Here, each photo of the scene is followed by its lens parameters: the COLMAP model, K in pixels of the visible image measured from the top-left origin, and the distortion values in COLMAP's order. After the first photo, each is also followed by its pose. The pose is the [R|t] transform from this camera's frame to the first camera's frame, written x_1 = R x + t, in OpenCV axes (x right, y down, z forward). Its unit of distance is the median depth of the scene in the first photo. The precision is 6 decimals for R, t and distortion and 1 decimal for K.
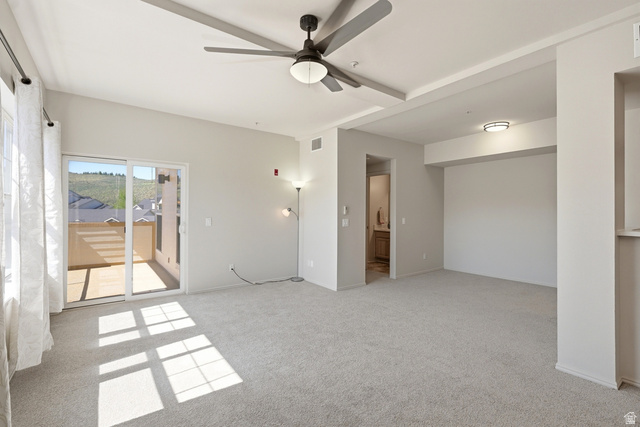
lens RADIAL K [[300.0, 0, 320.0], [0, 300.0, 213.5], [0, 0, 1]] dist [-0.001646, -0.000204]
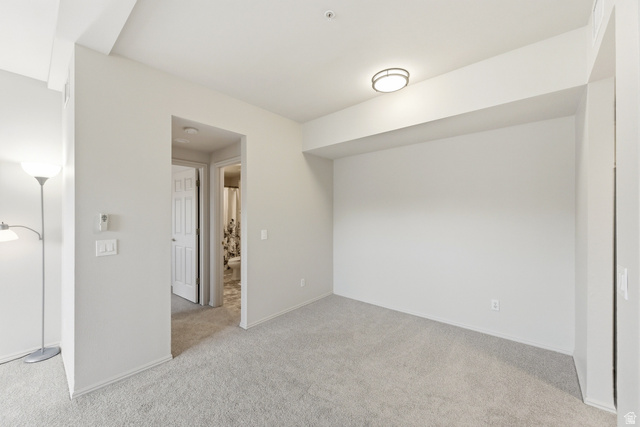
lens RADIAL K [[251.4, 0, 320.0], [0, 251.4, 213.5], [0, 0, 1]] dist [-0.002470, -0.000320]
pose [[0.976252, -0.003526, 0.216609, 0.292537], [0.004243, 0.999987, -0.002842, -0.018689], [-0.216596, 0.003693, 0.976254, 0.466557]]
